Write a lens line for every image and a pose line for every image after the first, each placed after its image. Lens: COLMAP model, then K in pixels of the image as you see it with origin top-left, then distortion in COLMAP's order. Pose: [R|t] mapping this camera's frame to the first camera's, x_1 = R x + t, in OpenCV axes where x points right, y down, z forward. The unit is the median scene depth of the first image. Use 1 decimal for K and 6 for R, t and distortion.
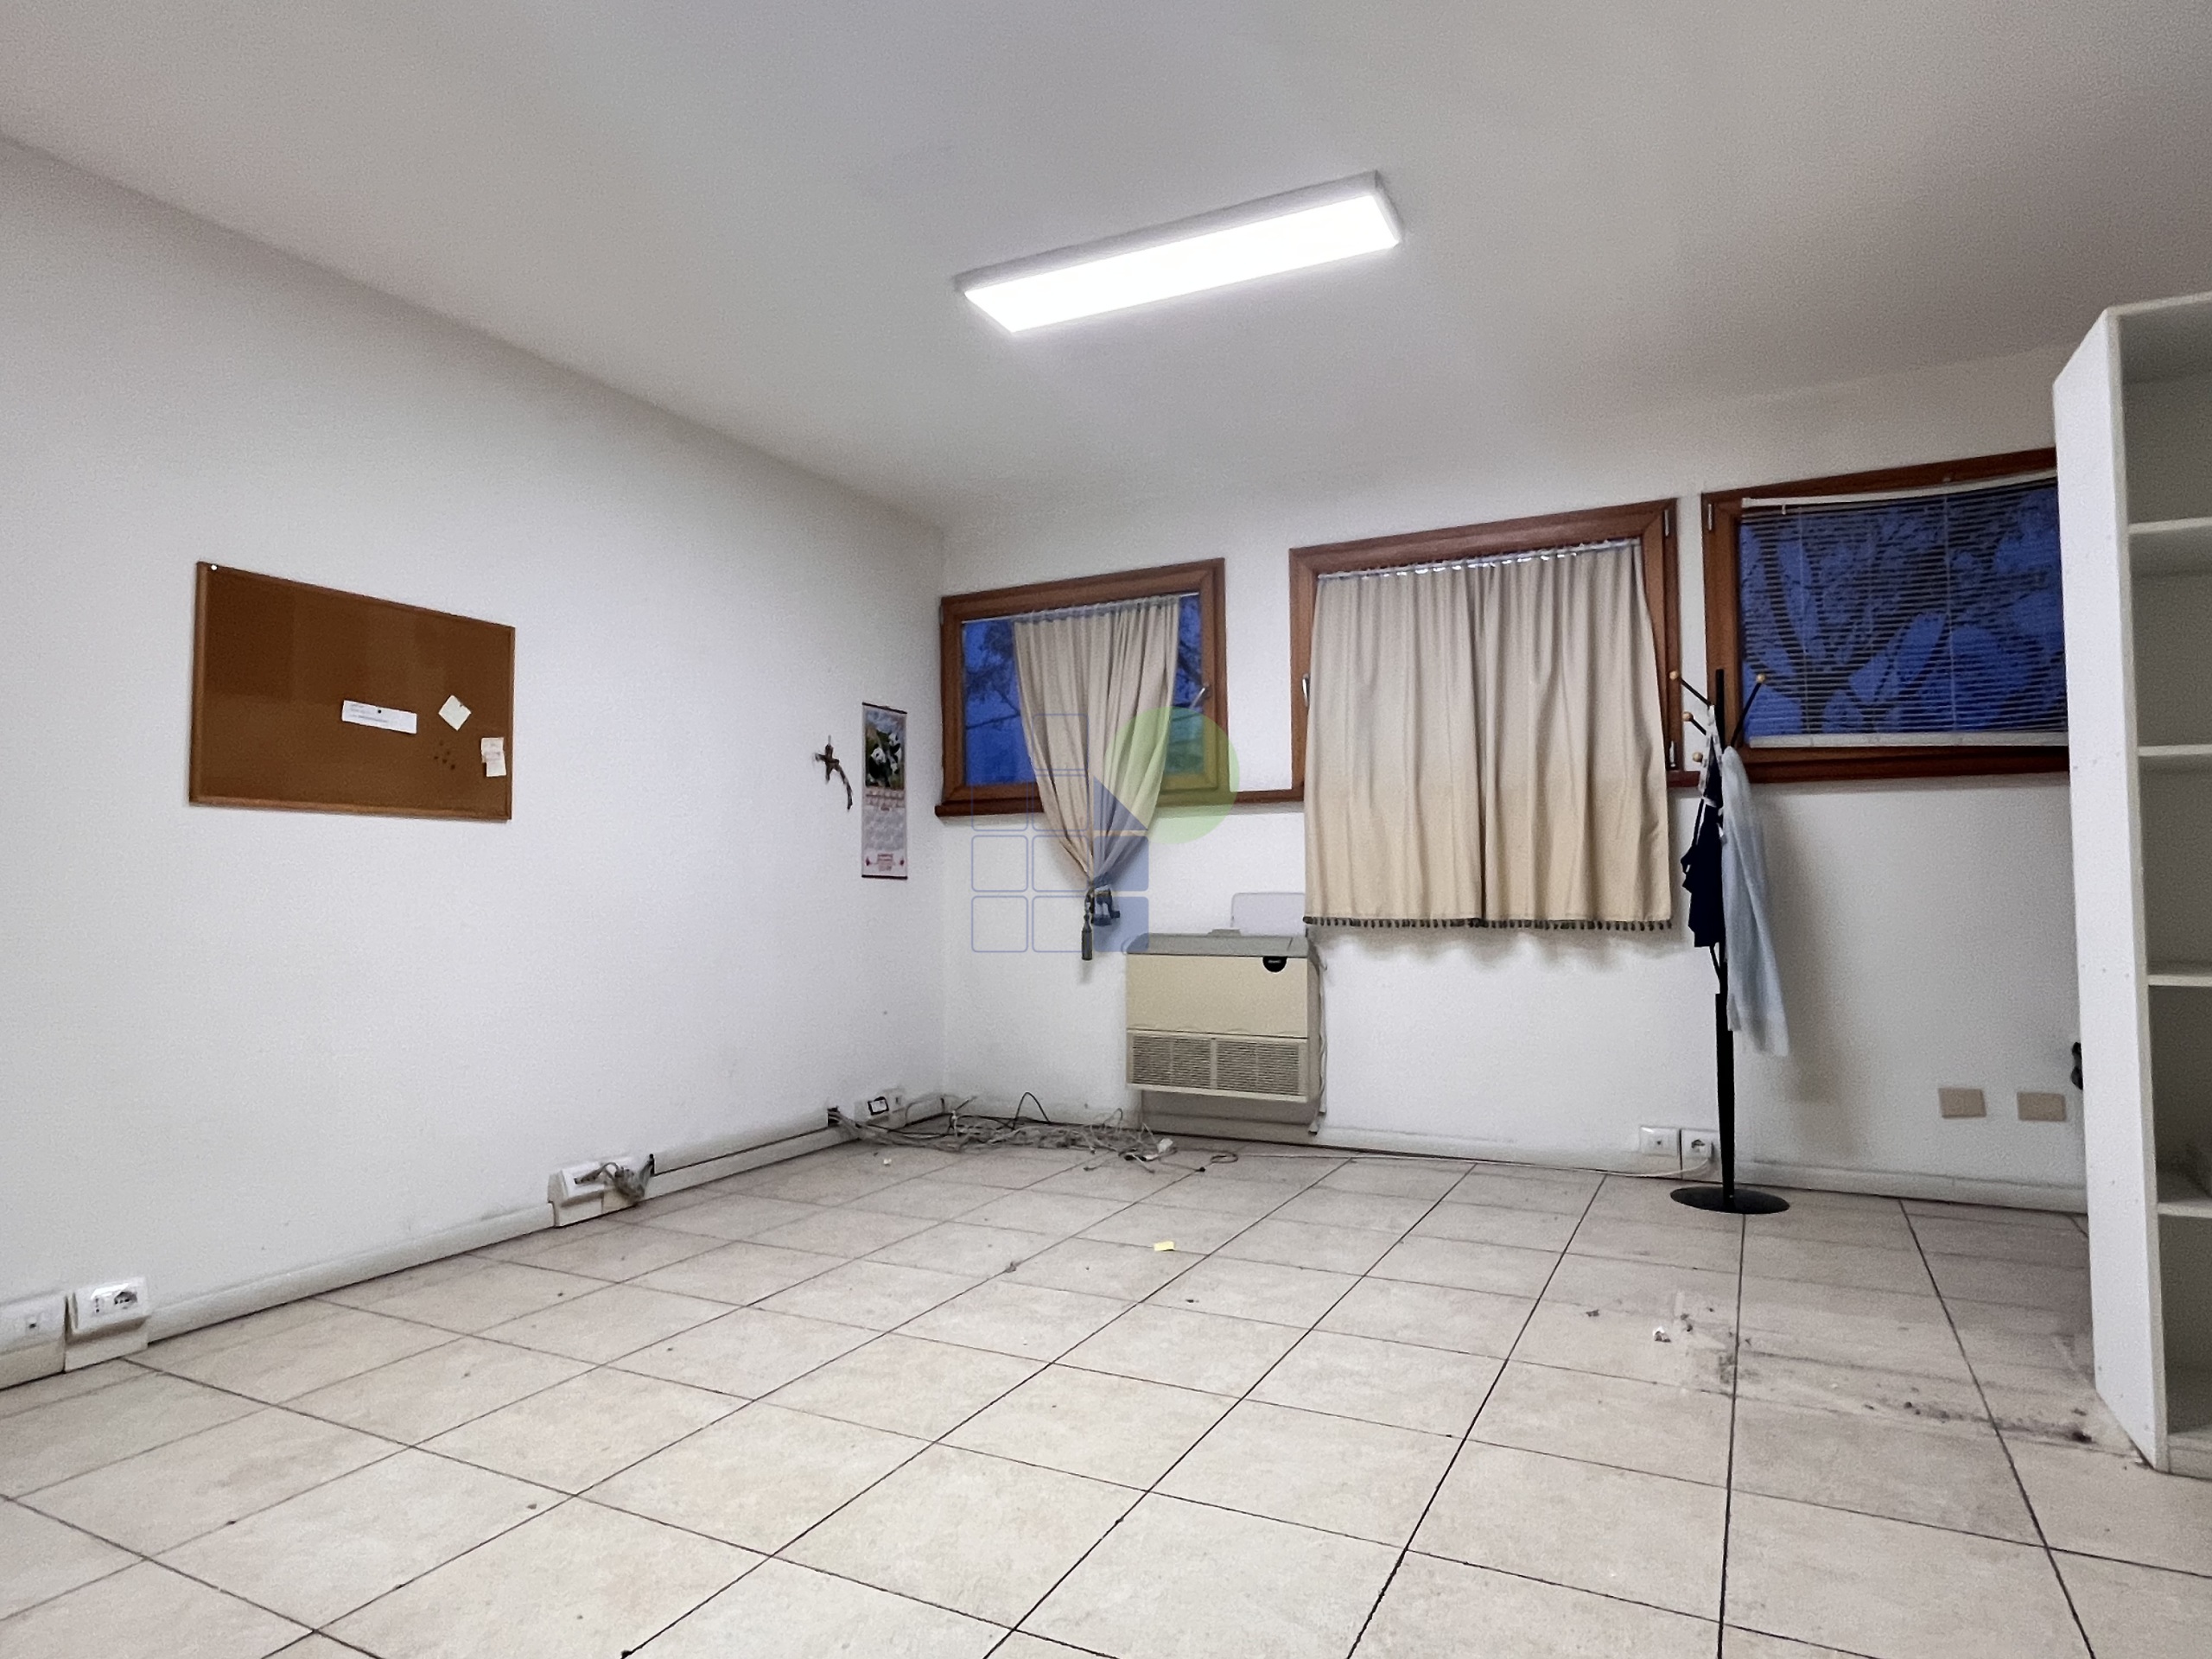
lens RADIAL K [[1273.7, 0, 1103.1], [0, 1273.7, 823.6], [0, 0, 1]] dist [-0.002393, -0.001525]
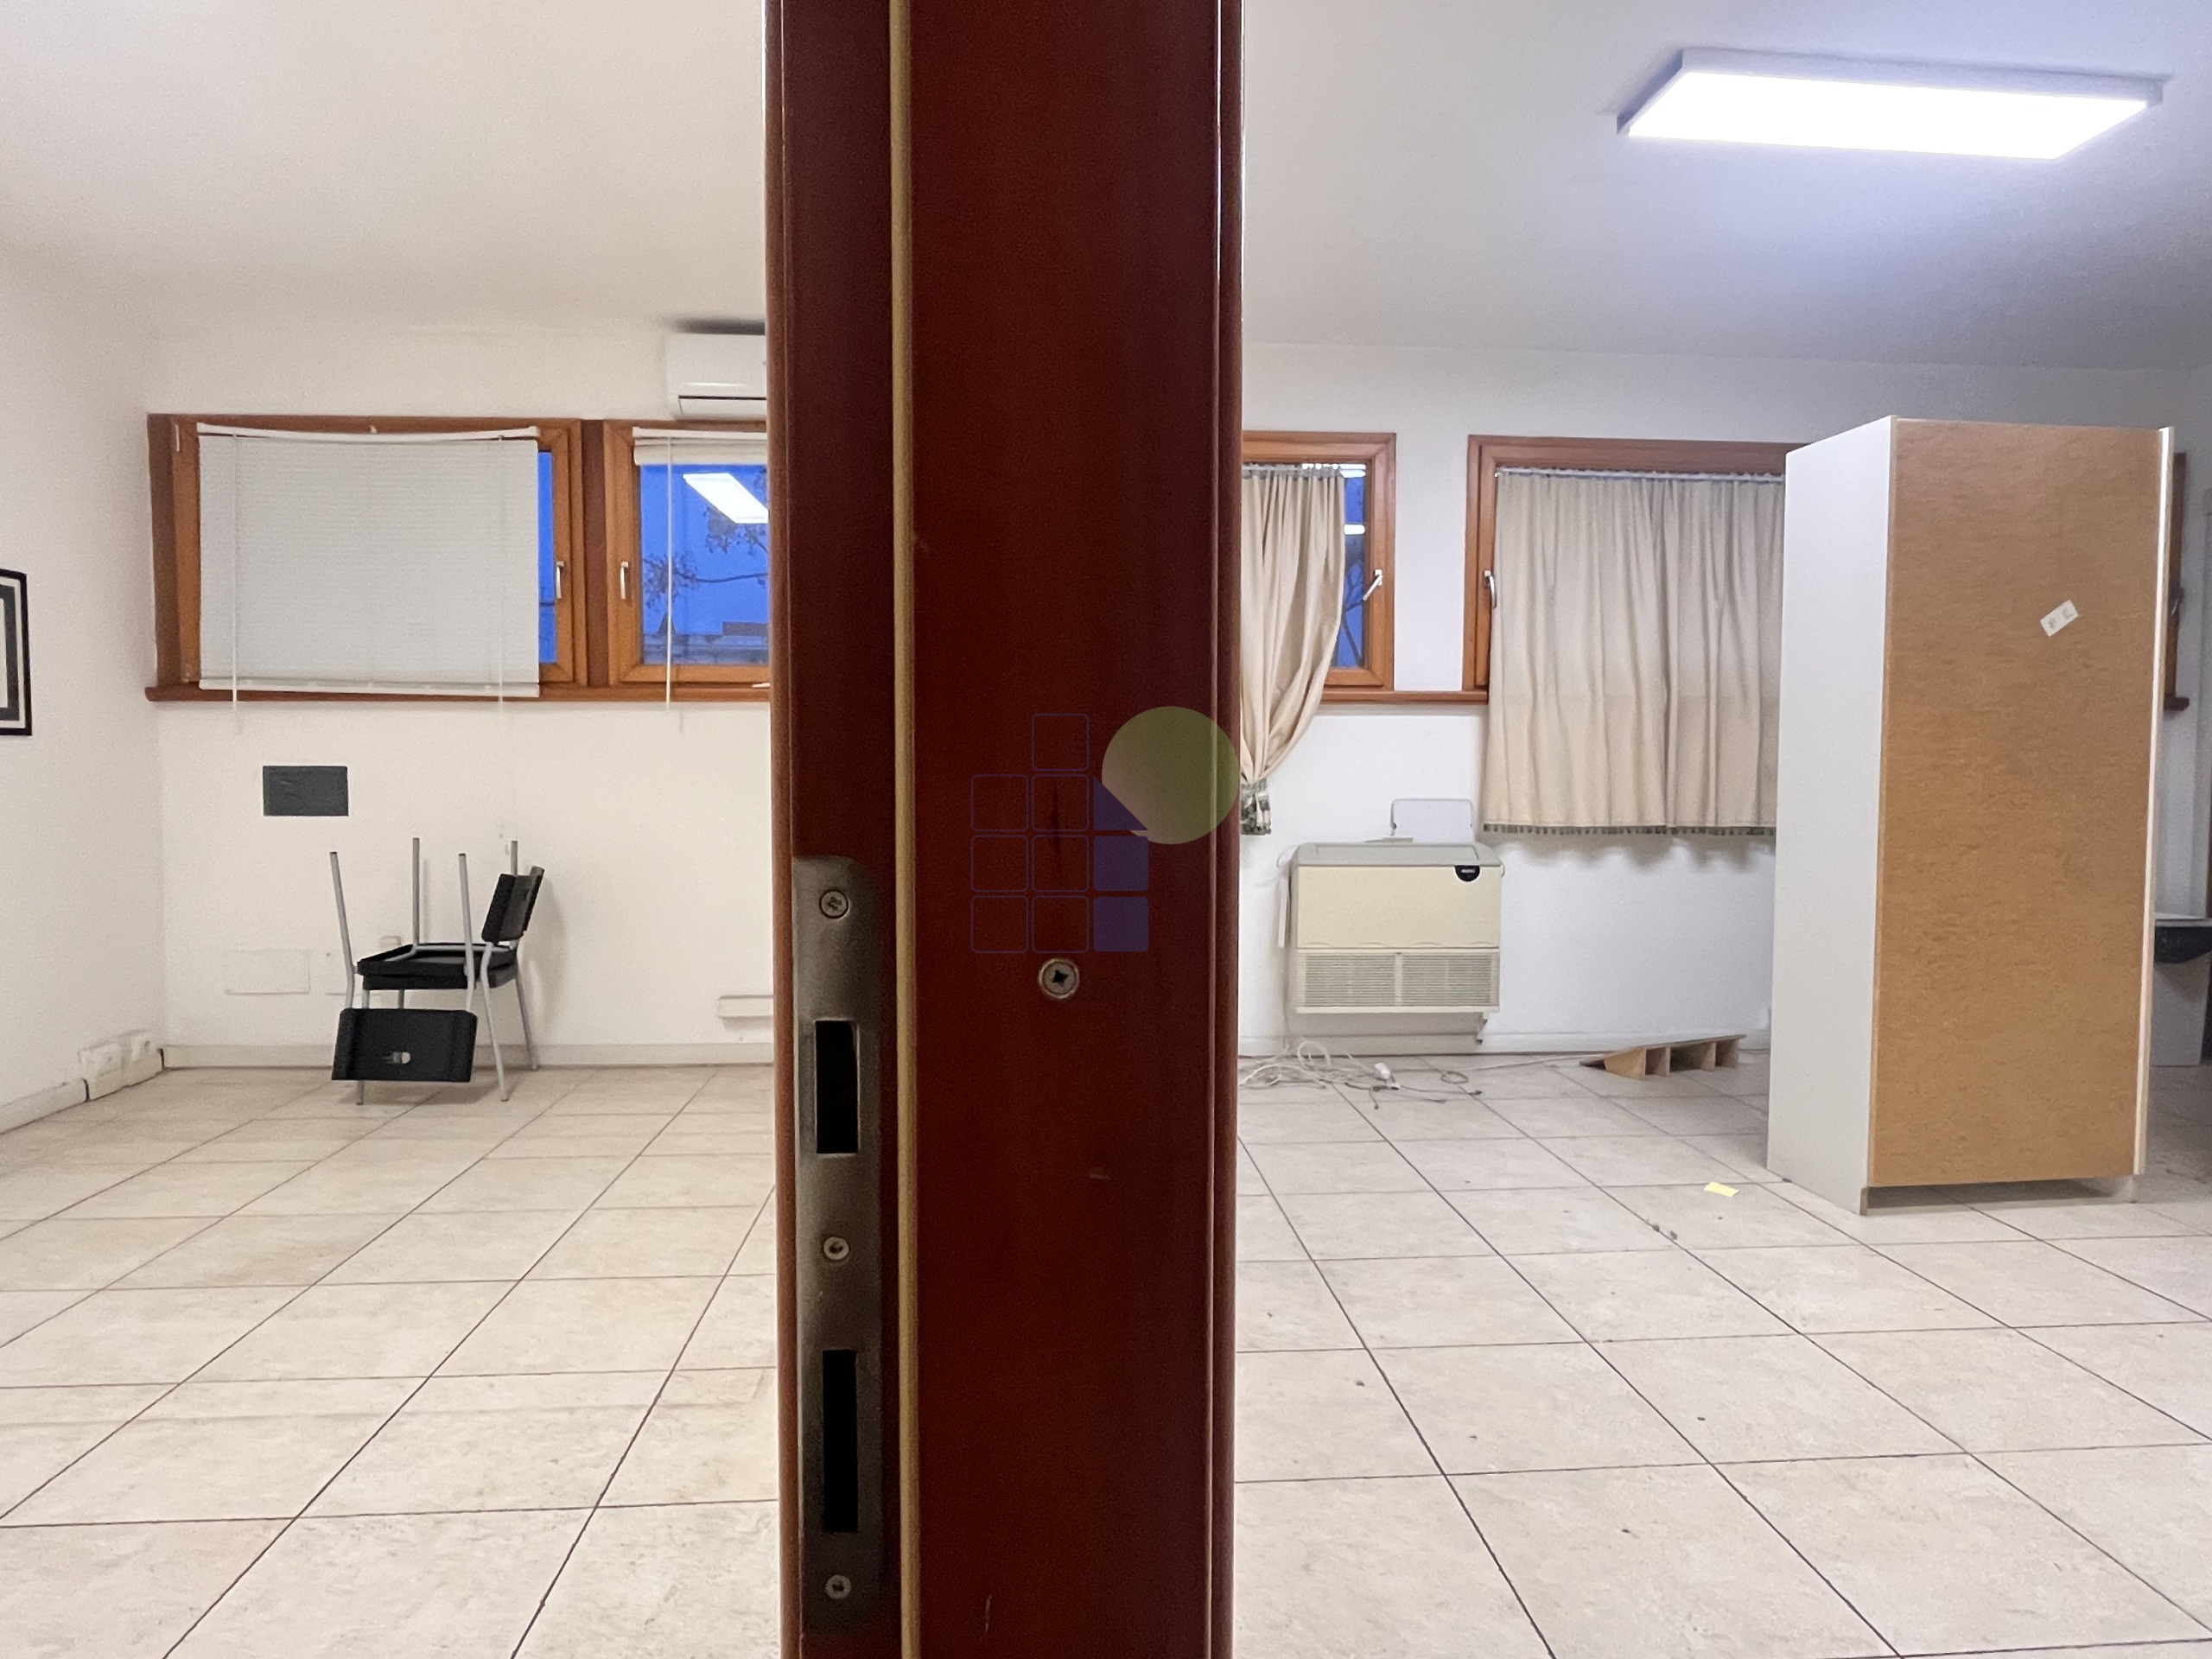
lens RADIAL K [[1268.8, 0, 1098.0], [0, 1268.8, 829.0], [0, 0, 1]] dist [0.000407, -0.002687]
pose [[0.854024, -0.013533, 0.520058, -0.804319], [-0.036812, 0.995584, 0.086359, 0.005128], [-0.518930, -0.092897, 0.849754, 0.440801]]
